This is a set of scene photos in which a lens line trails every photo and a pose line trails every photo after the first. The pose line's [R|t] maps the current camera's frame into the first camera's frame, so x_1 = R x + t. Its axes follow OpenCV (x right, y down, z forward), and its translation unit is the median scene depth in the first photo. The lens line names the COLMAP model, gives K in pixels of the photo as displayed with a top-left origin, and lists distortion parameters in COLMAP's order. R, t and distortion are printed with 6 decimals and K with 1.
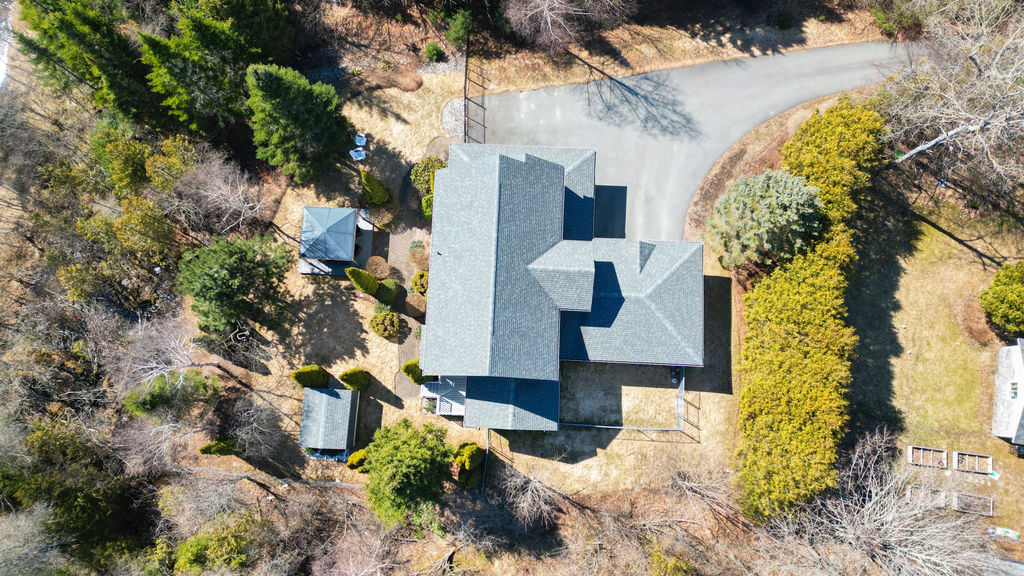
lens RADIAL K [[708.8, 0, 514.1], [0, 708.8, 291.7], [0, 0, 1]] dist [0.088189, -0.085571]
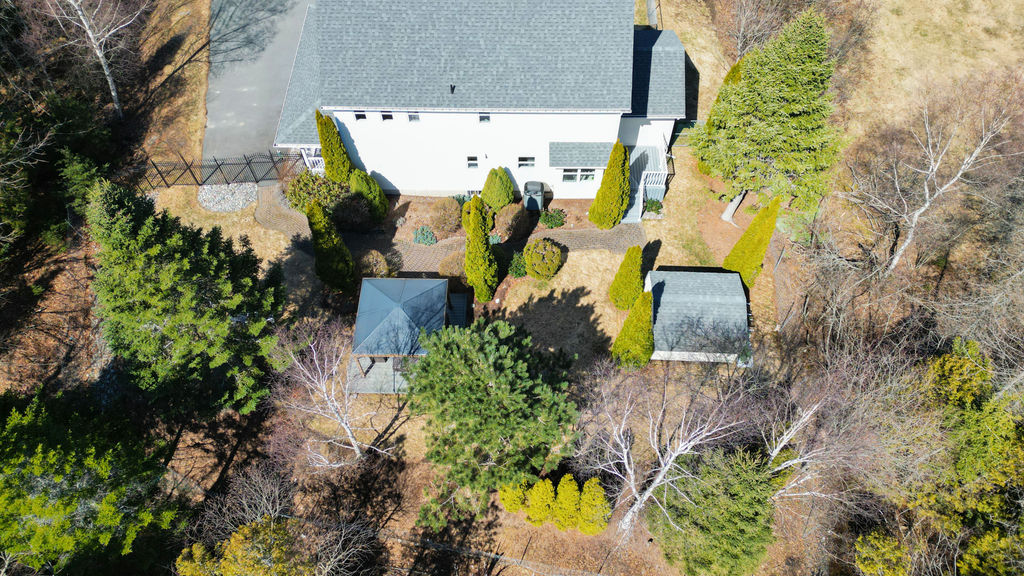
lens RADIAL K [[708.8, 0, 514.1], [0, 708.8, 291.7], [0, 0, 1]] dist [0.088189, -0.085571]
pose [[-0.027574, -0.855684, 0.516763, -0.532203], [0.986834, 0.059117, 0.150546, -0.075442], [-0.159369, 0.514111, 0.842788, 0.437255]]
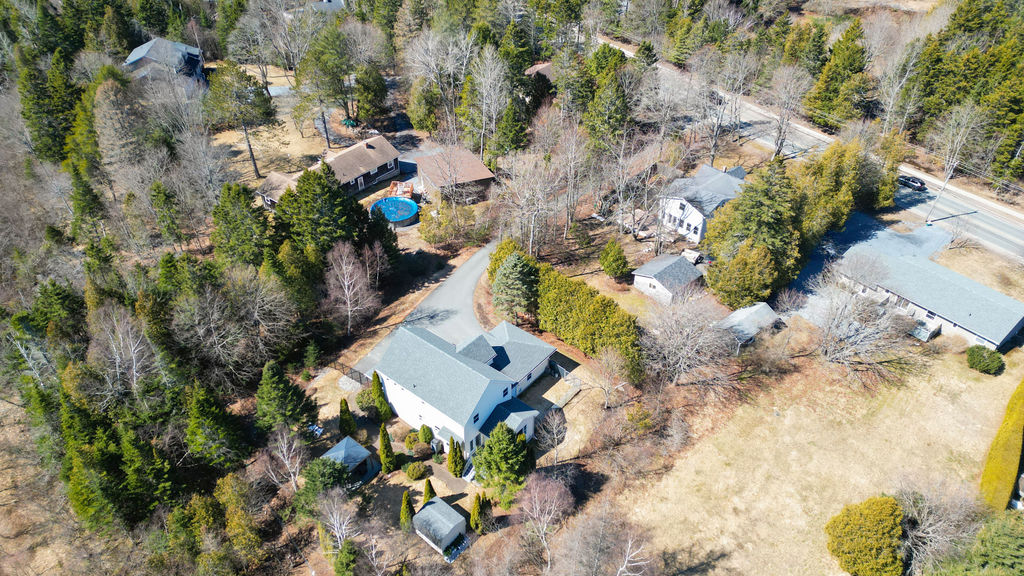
lens RADIAL K [[708.8, 0, 514.1], [0, 708.8, 291.7], [0, 0, 1]] dist [0.088189, -0.085571]
pose [[0.605256, -0.493327, 0.624734, -0.773124], [0.785905, 0.495106, -0.370437, 0.551082], [-0.126563, 0.715191, 0.687374, -0.304151]]
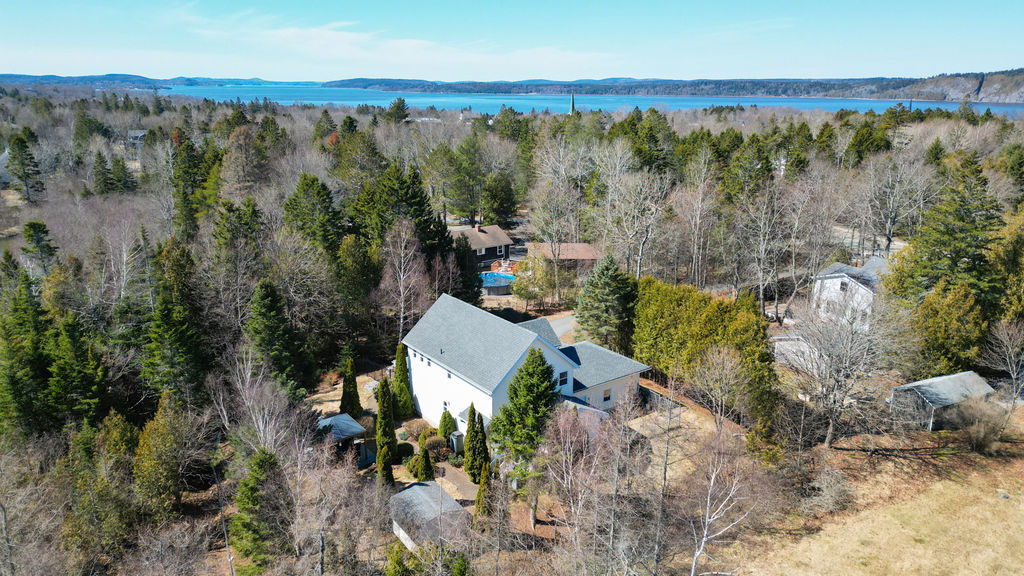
lens RADIAL K [[708.8, 0, 514.1], [0, 708.8, 291.7], [0, 0, 1]] dist [0.088189, -0.085571]
pose [[0.778788, -0.177640, 0.601609, -0.630105], [0.619214, 0.371082, -0.692006, 0.721146], [-0.100318, 0.911451, 0.398991, 0.324171]]
